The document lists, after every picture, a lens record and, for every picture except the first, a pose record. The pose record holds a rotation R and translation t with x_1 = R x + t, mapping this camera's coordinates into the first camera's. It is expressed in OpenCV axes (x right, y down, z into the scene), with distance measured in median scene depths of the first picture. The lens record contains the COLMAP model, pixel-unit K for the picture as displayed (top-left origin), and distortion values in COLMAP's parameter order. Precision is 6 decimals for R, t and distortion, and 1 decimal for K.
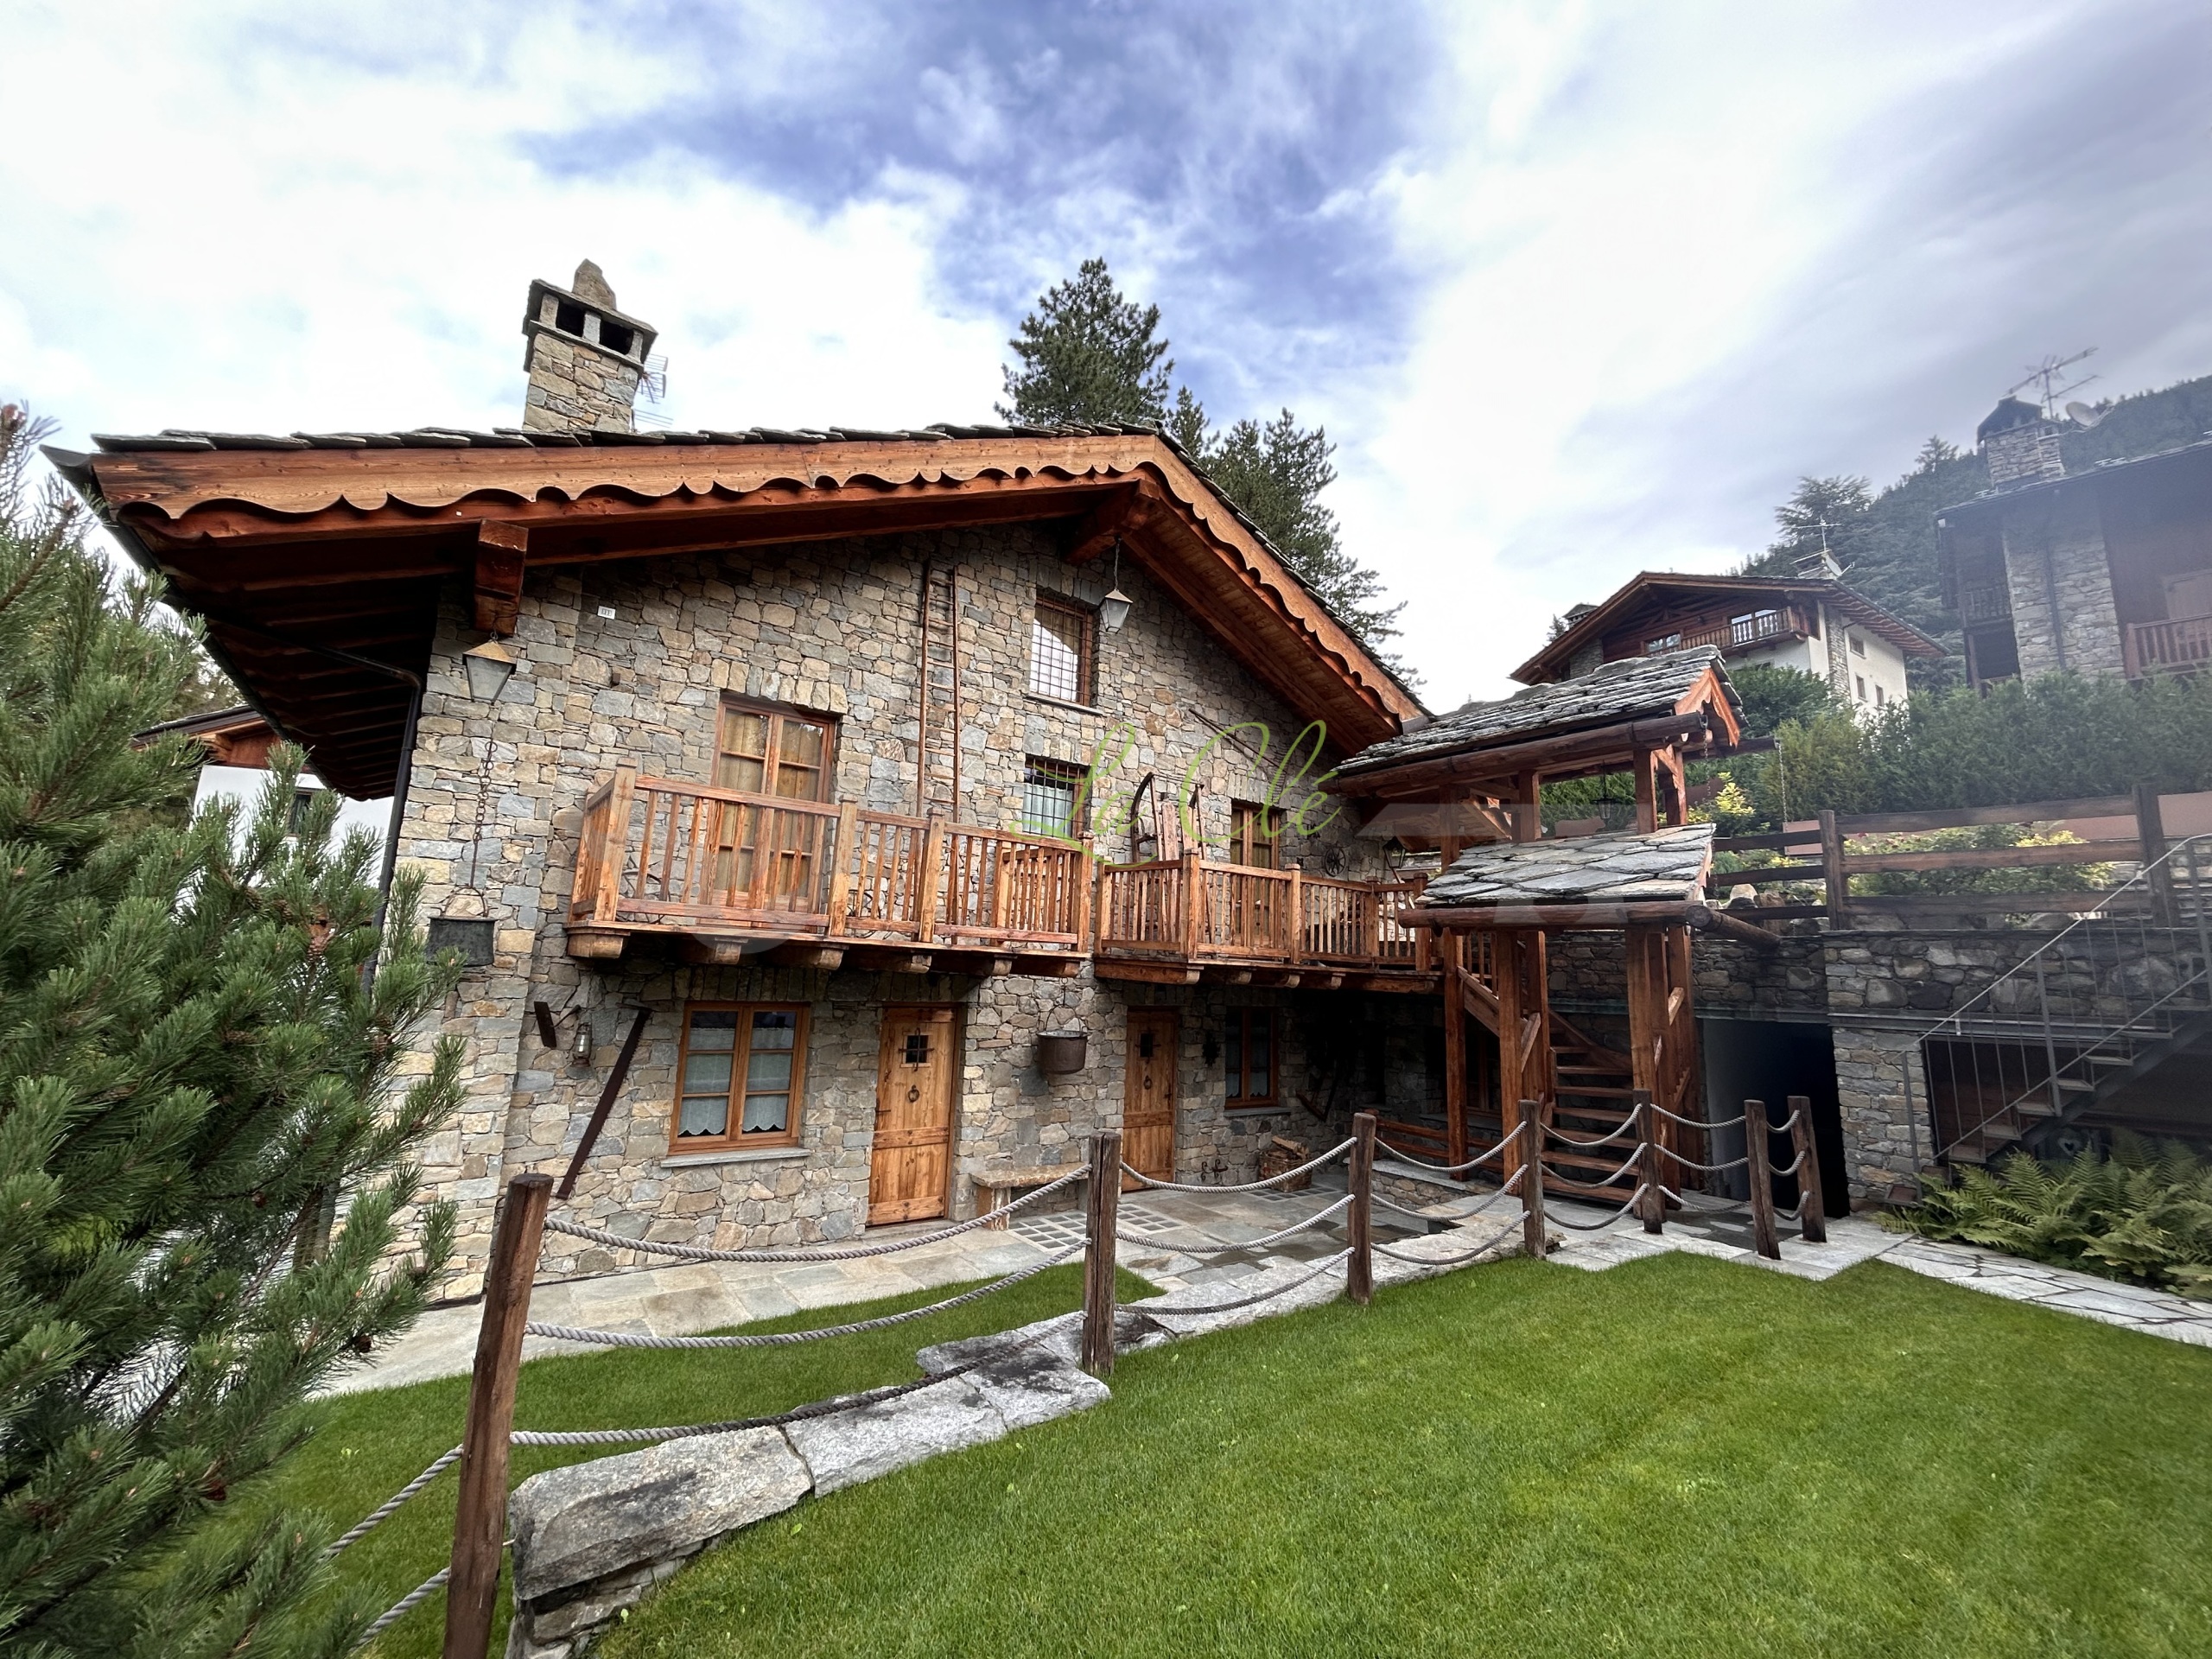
lens RADIAL K [[877.7, 0, 1105.8], [0, 877.7, 828.1], [0, 0, 1]] dist [-0.000809, -0.000417]
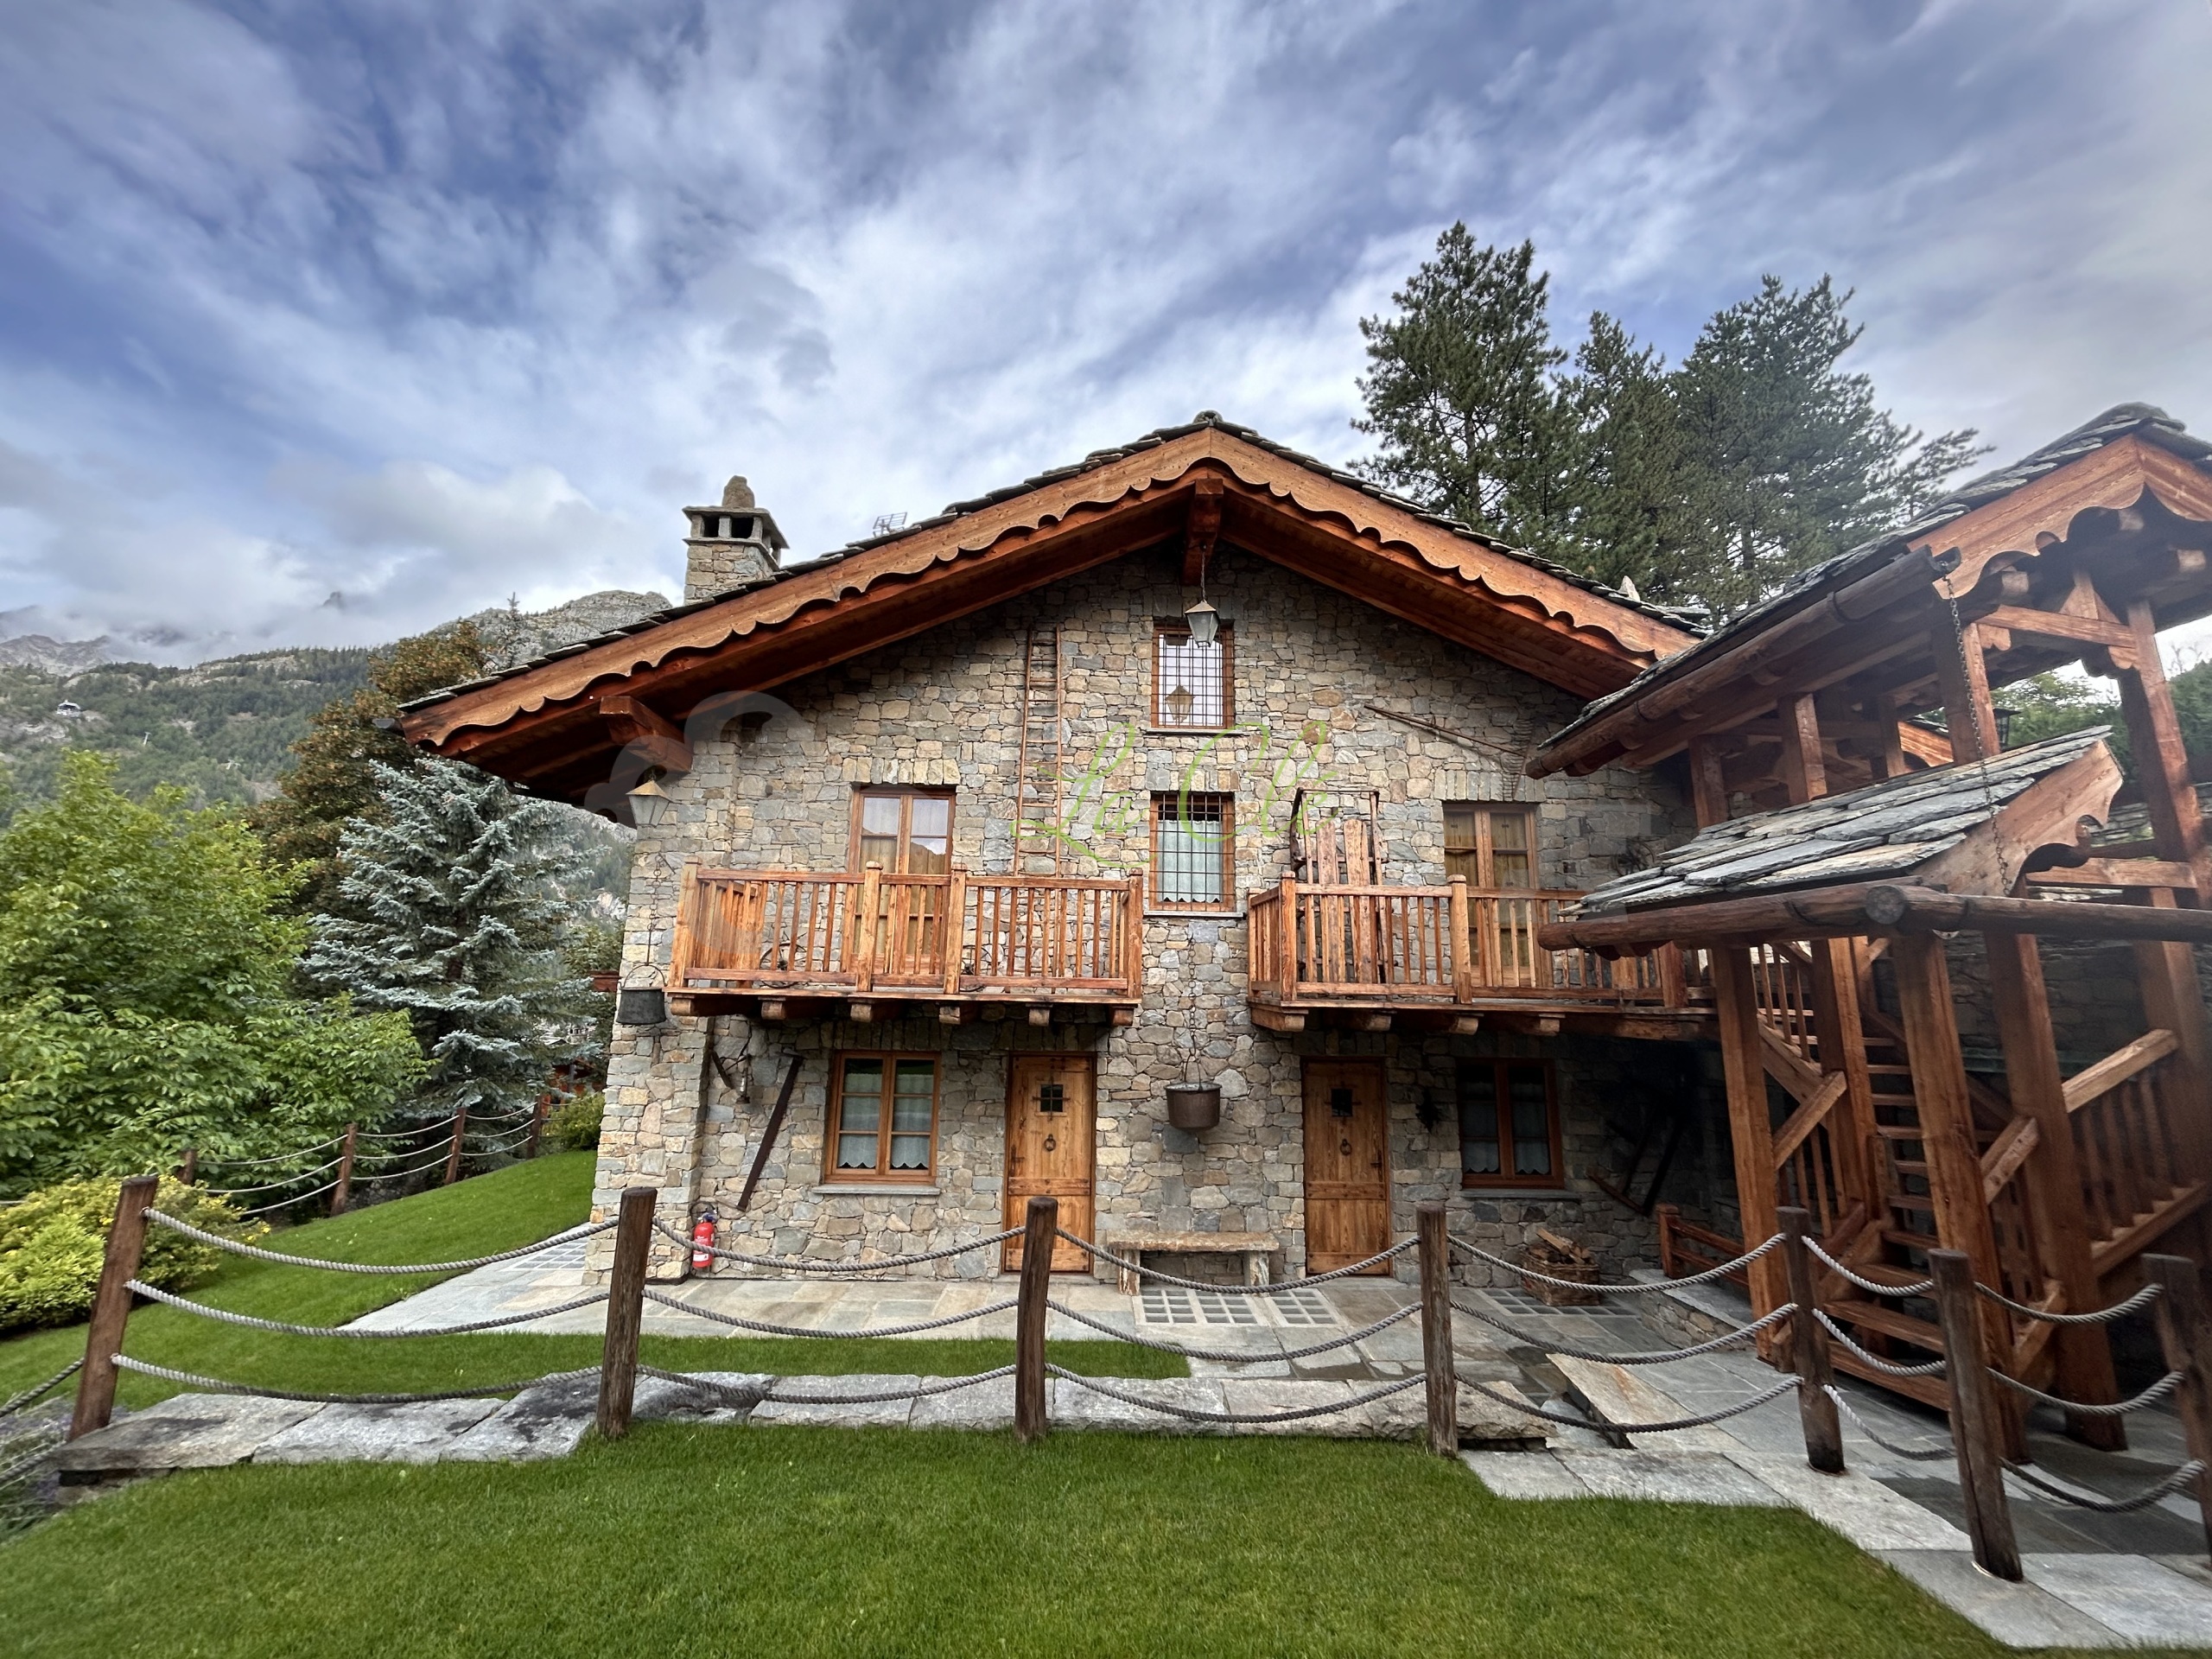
lens RADIAL K [[877.7, 0, 1114.2], [0, 877.7, 829.1], [0, 0, 1]] dist [-0.000809, -0.000417]
pose [[0.825143, -0.134903, -0.548580, 0.503728], [0.108730, 0.990838, -0.080114, 0.037345], [0.554361, 0.006459, 0.832251, 0.220298]]
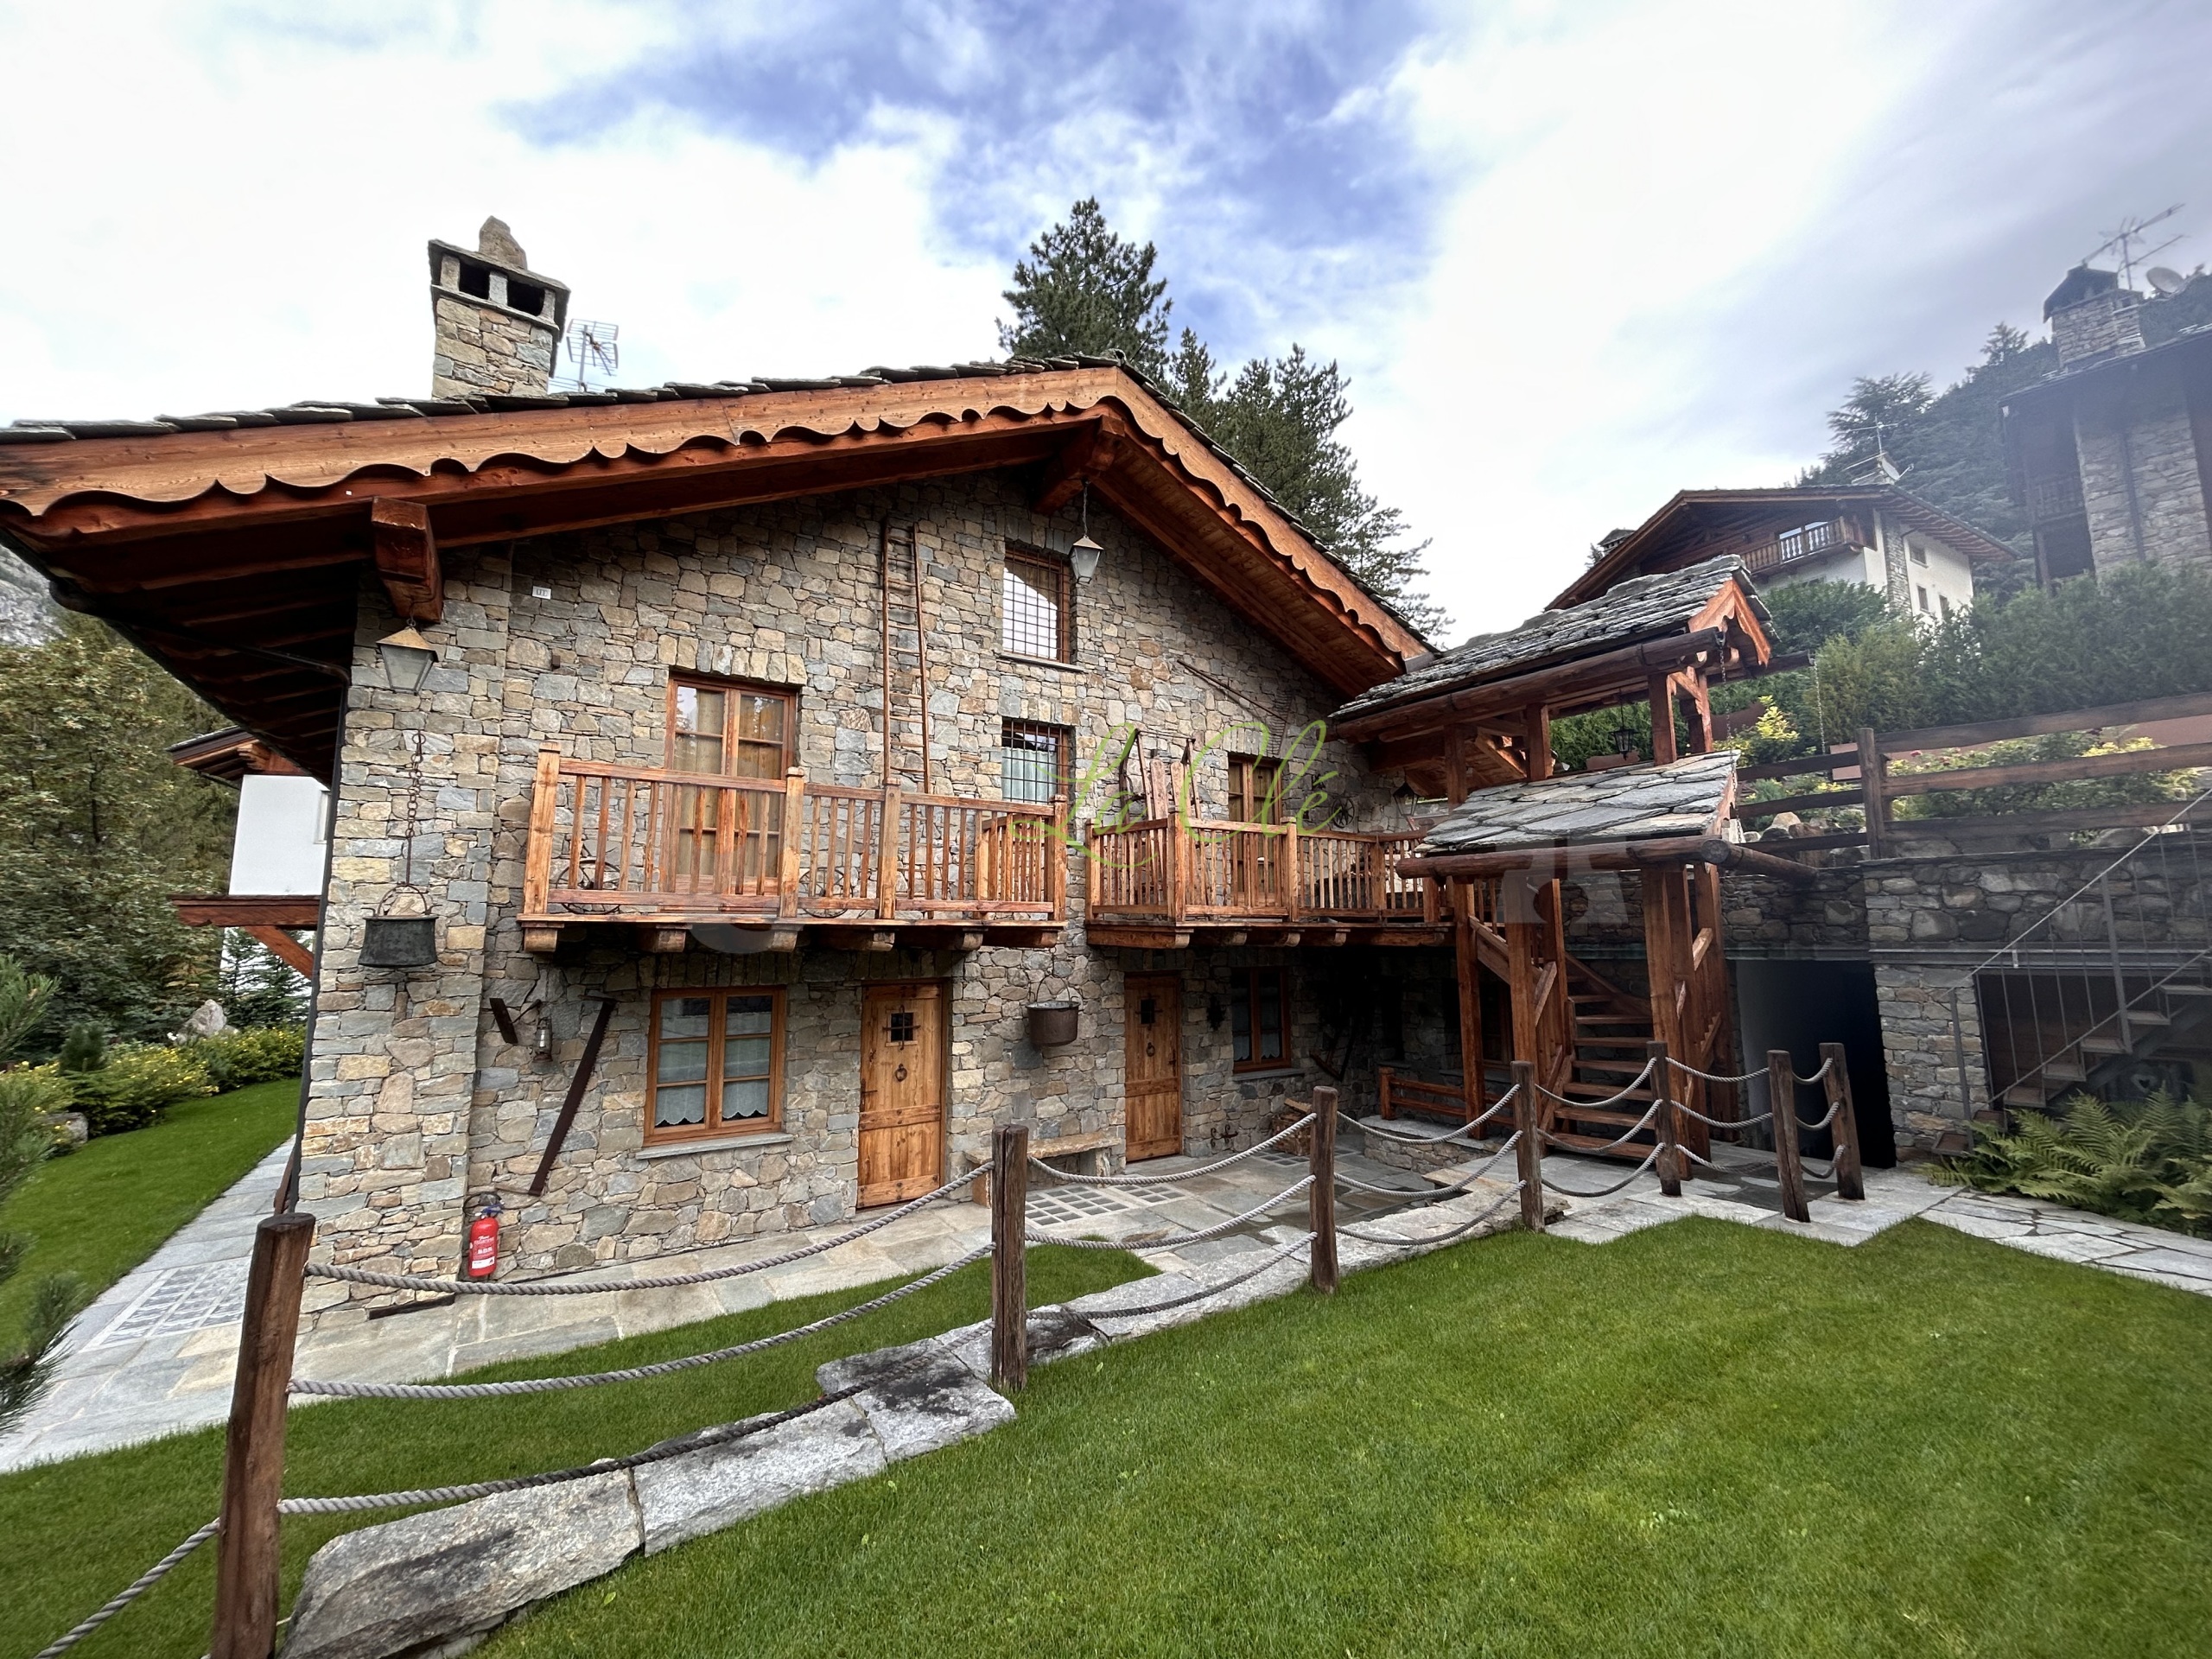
lens RADIAL K [[877.7, 0, 1106.3], [0, 877.7, 827.5], [0, 0, 1]] dist [-0.000809, -0.000417]
pose [[0.997722, -0.051053, -0.044094, 0.073391], [0.052846, 0.997781, 0.040498, 0.004266], [0.041929, -0.042735, 0.998206, 0.054891]]
